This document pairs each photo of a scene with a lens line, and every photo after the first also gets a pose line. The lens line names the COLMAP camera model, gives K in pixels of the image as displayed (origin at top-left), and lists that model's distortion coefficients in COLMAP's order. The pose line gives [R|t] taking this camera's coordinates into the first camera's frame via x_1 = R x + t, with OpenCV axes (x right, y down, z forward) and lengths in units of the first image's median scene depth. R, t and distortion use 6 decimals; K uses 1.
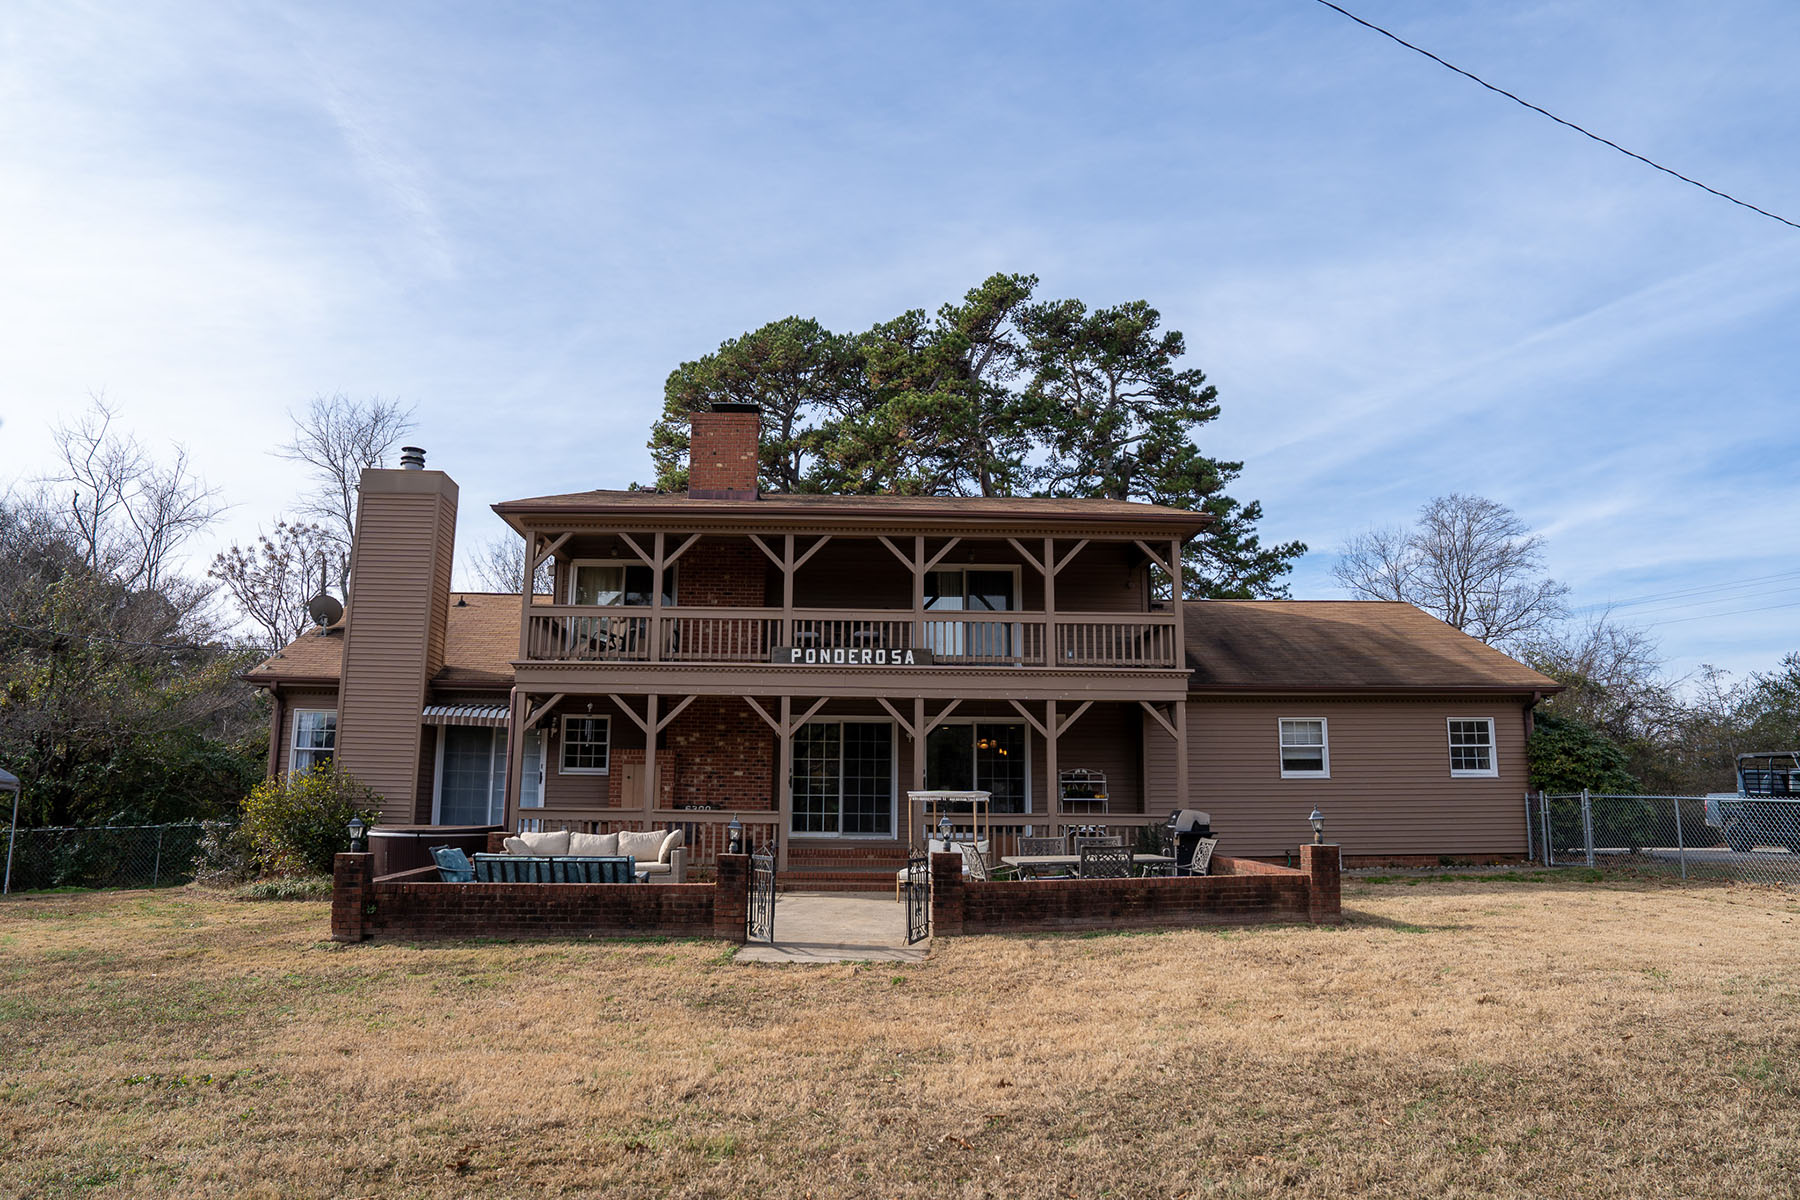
lens RADIAL K [[1221.2, 0, 900.0], [0, 1221.2, 600.0], [0, 0, 1]] dist [-0.118271, 0.091855]
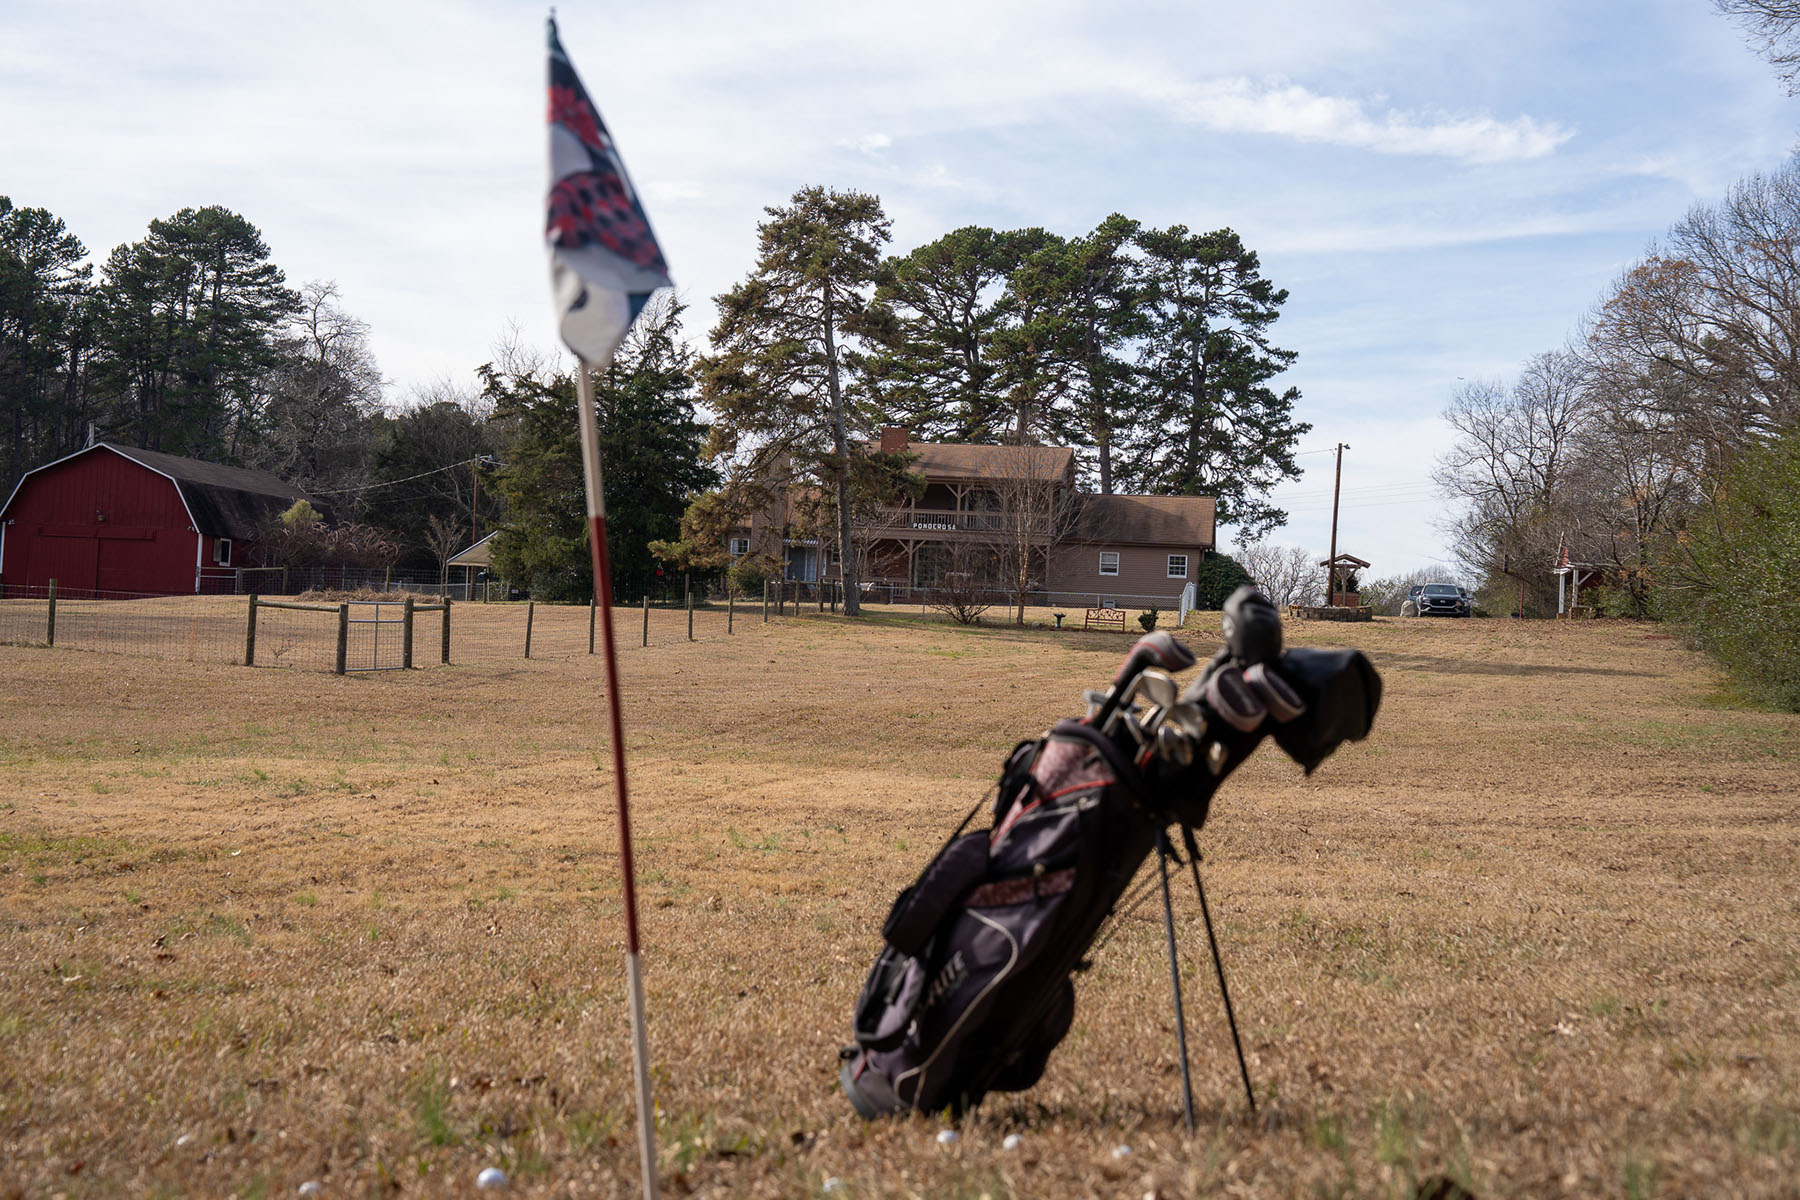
lens RADIAL K [[2651.7, 0, 900.0], [0, 2651.7, 600.0], [0, 0, 1]] dist [-0.000904, -0.000688]
pose [[0.982356, 0.034014, -0.183901, 0.922780], [-0.006848, 0.989205, 0.146380, -0.621233], [0.186895, -0.142538, 0.971984, -4.560056]]
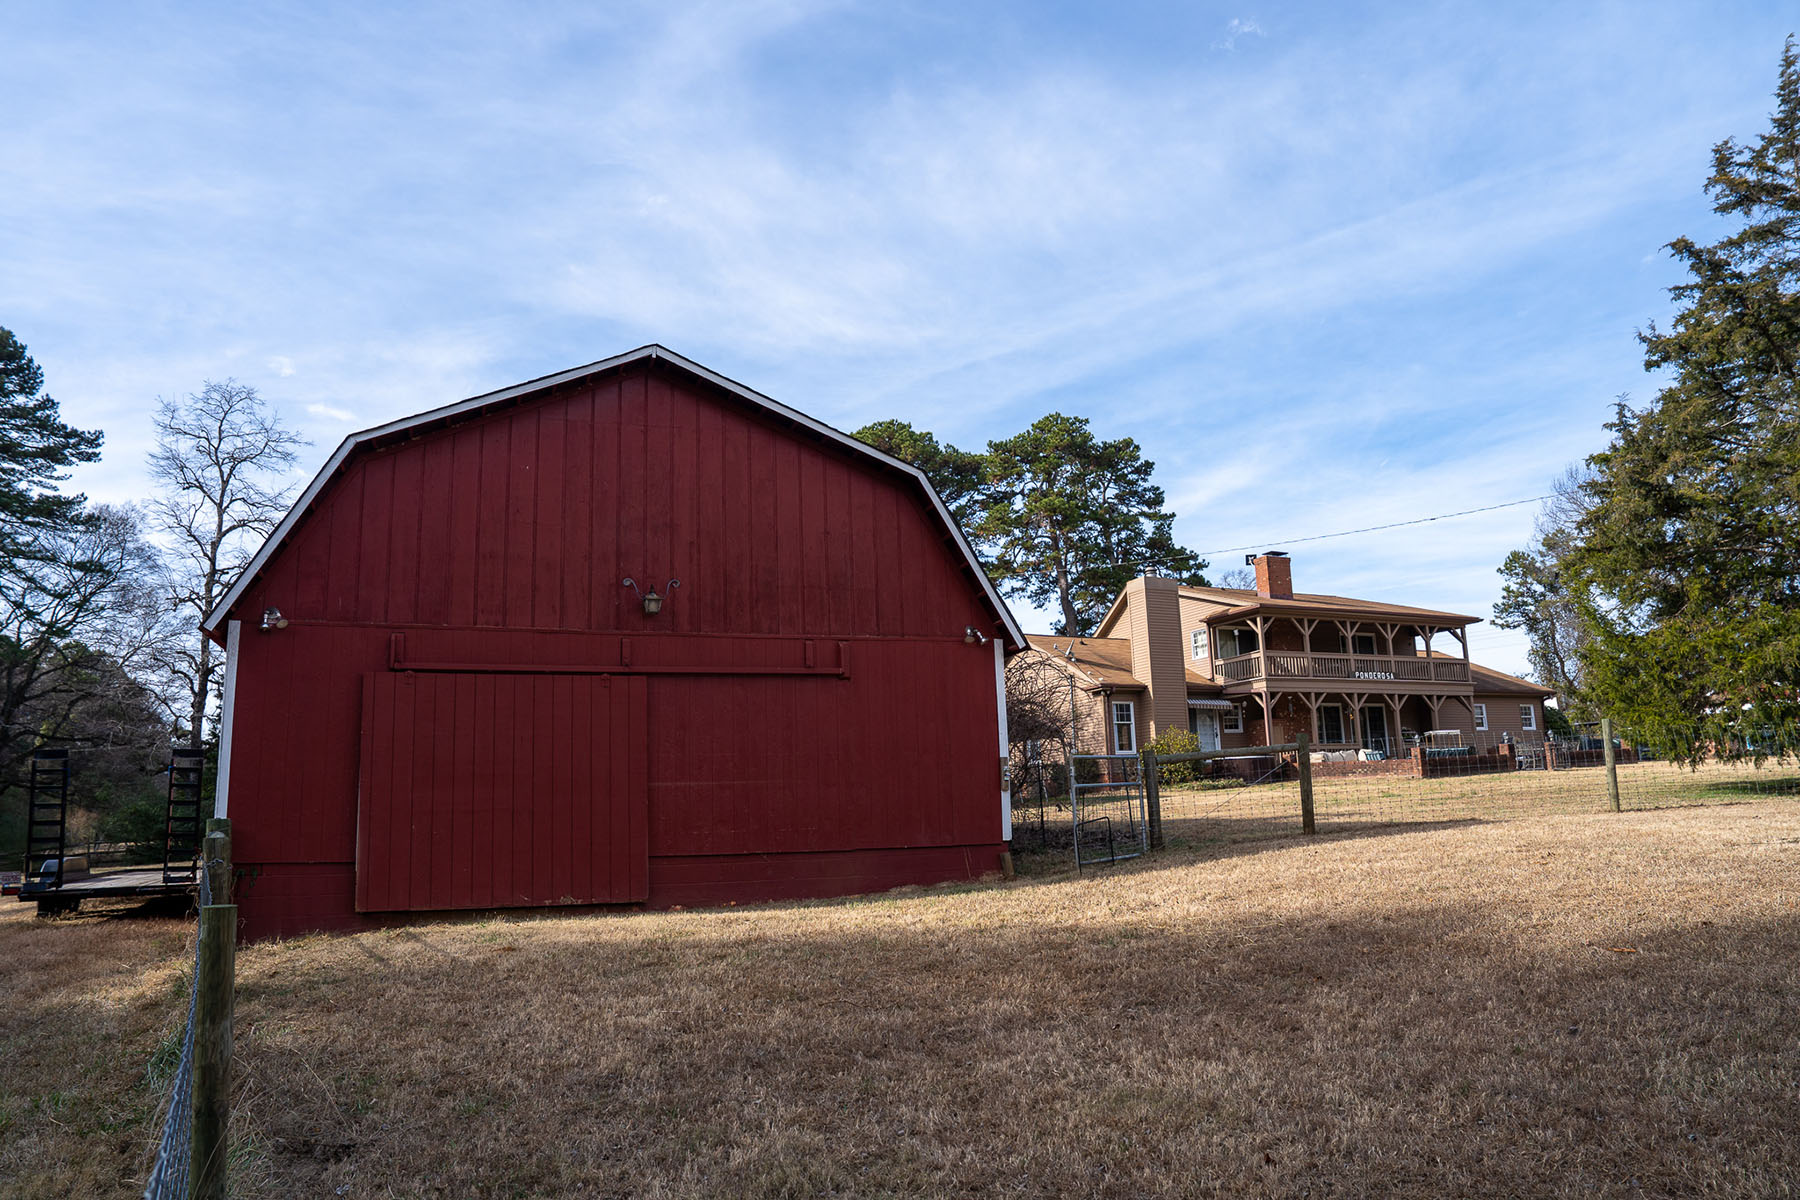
lens RADIAL K [[1221.2, 0, 900.0], [0, 1221.2, 600.0], [0, 0, 1]] dist [-0.118271, 0.091855]
pose [[0.867336, 0.037041, 0.496342, -1.773811], [-0.044316, 0.999013, 0.002886, -0.058885], [-0.495746, -0.024499, 0.868122, -0.490531]]
